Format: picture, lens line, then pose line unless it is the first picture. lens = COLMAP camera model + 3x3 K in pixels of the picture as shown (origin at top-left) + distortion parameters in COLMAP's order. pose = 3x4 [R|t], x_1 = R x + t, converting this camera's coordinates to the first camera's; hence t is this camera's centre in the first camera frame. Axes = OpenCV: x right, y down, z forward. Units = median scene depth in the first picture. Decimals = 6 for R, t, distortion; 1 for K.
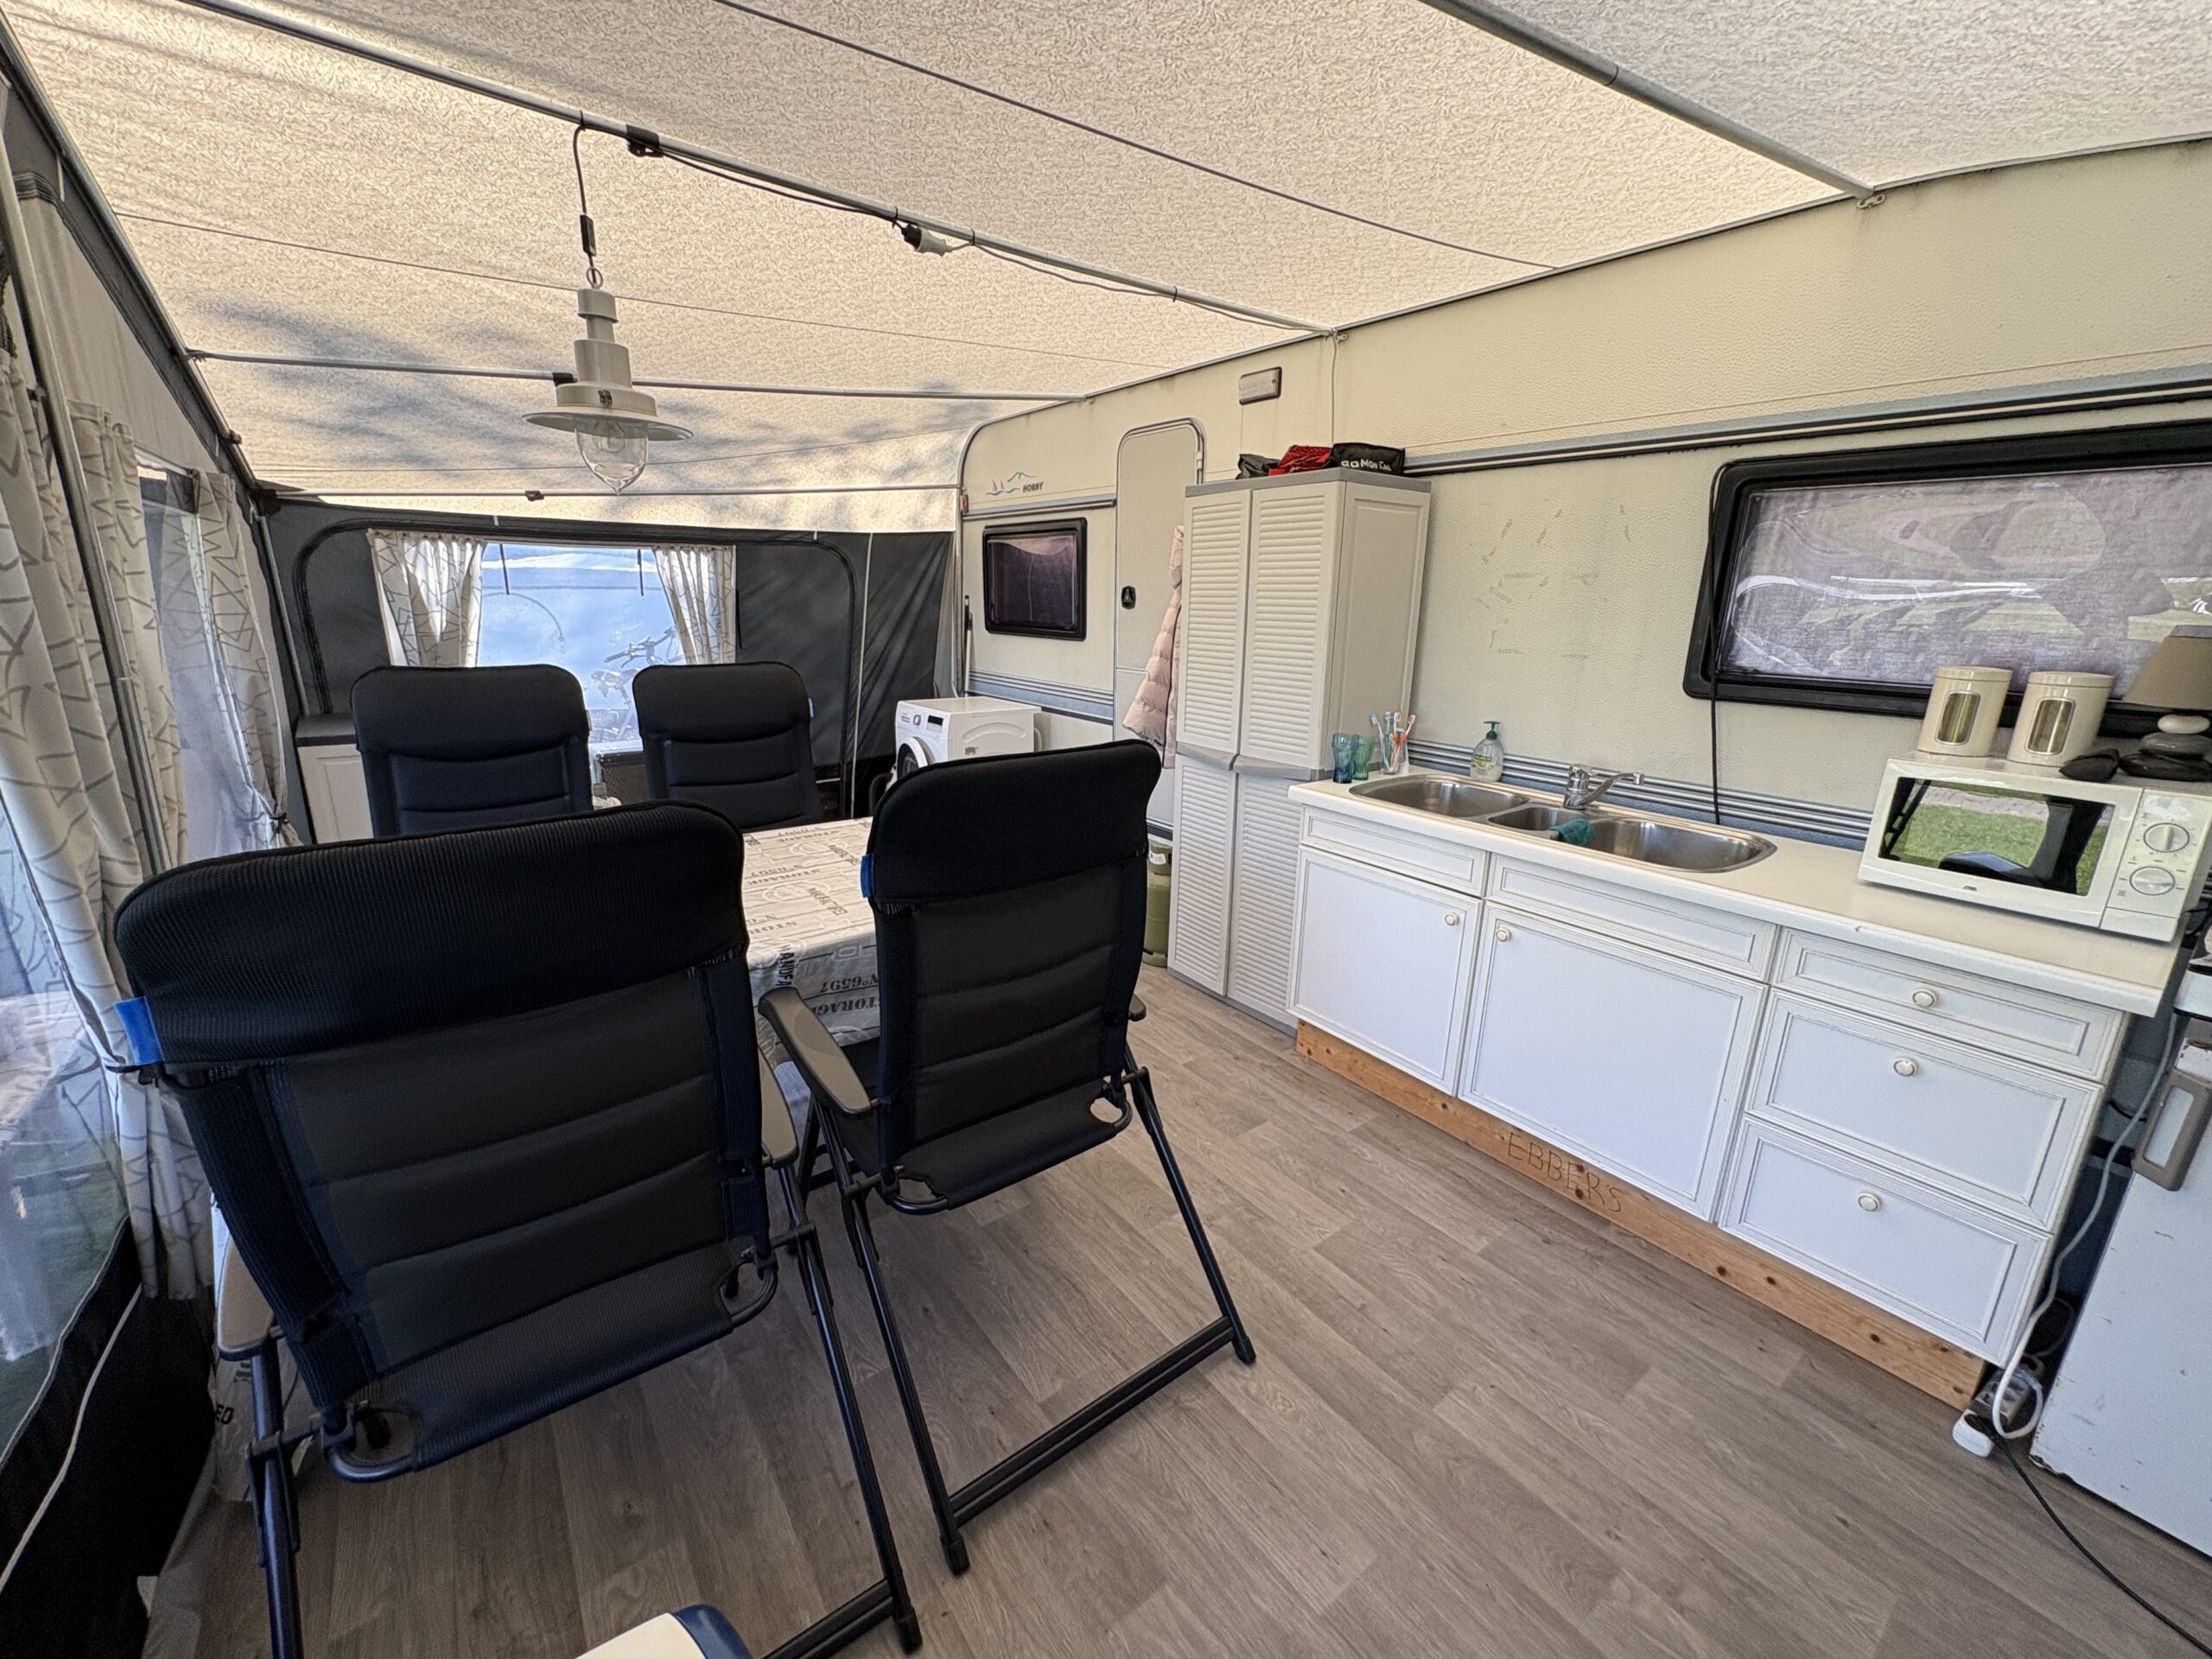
lens RADIAL K [[885.6, 0, 1106.0], [0, 885.6, 829.5], [0, 0, 1]] dist [-0.001130, -0.000151]
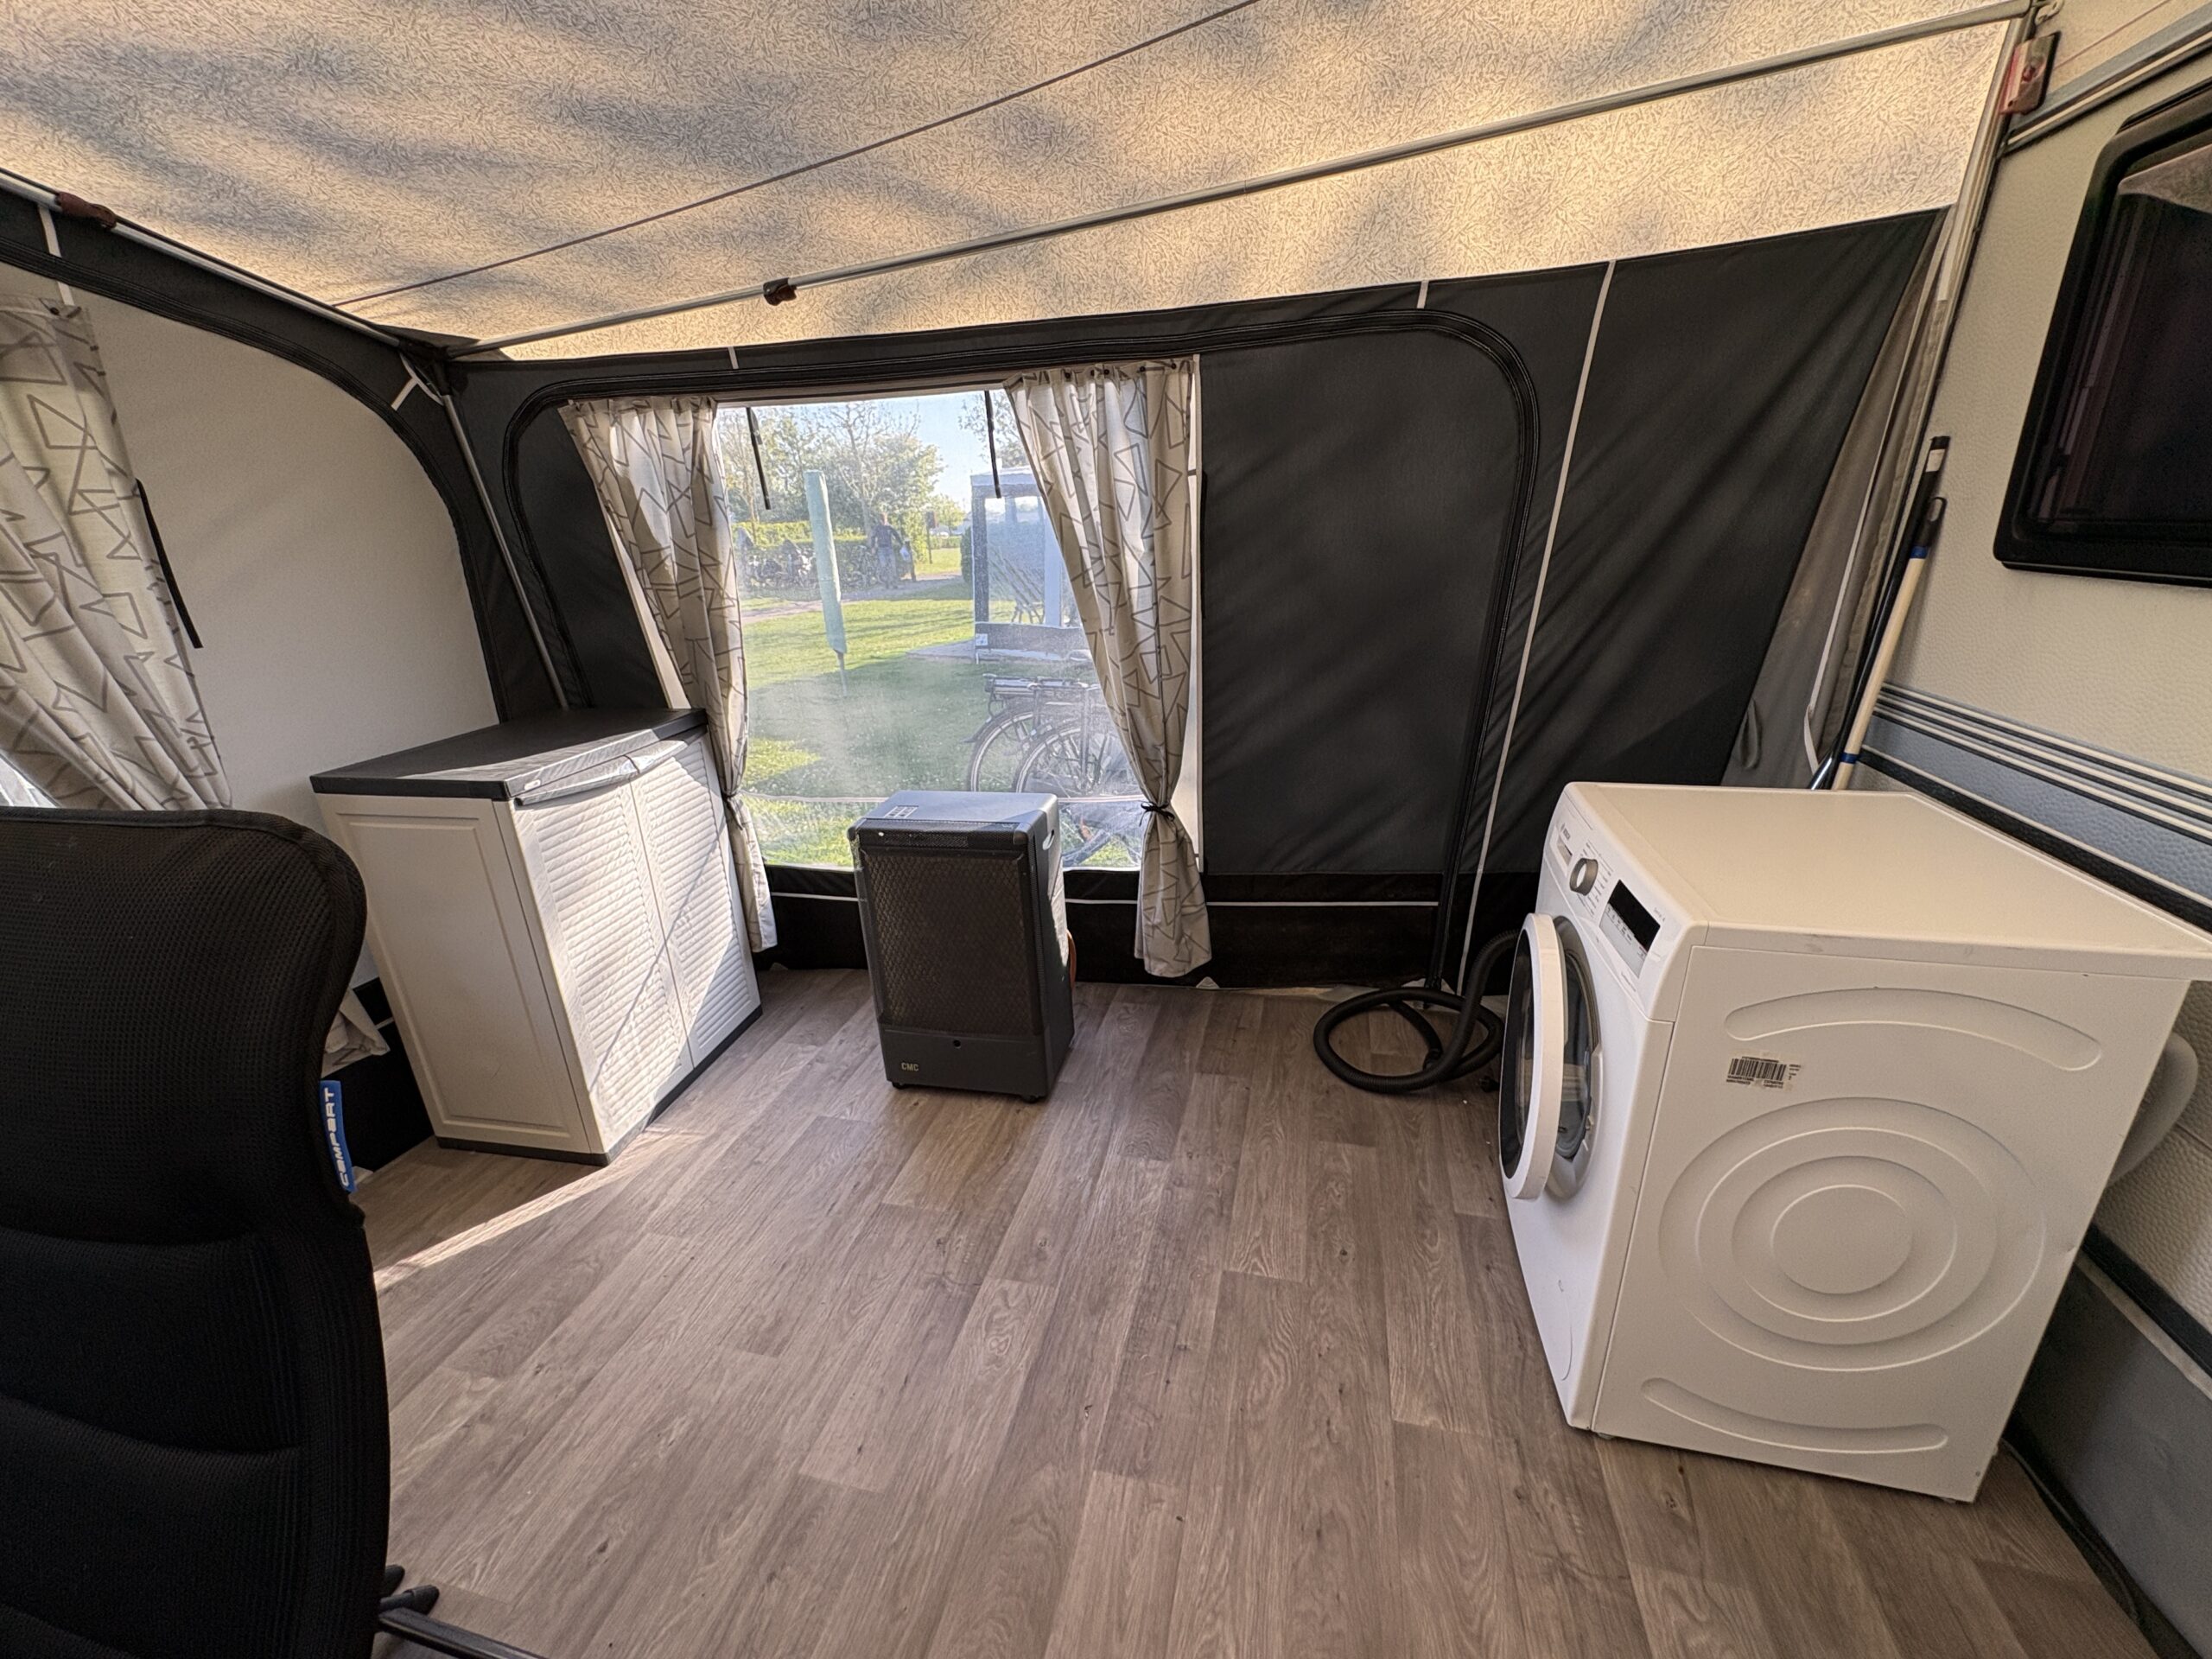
lens RADIAL K [[878.3, 0, 1106.0], [0, 878.3, 829.5], [0, 0, 1]] dist [0.000126, 0.000110]
pose [[0.625287, 0.212176, -0.750998, -0.103136], [-0.154709, 0.976933, 0.147196, -0.166321], [0.764906, 0.024146, 0.643689, 0.733948]]
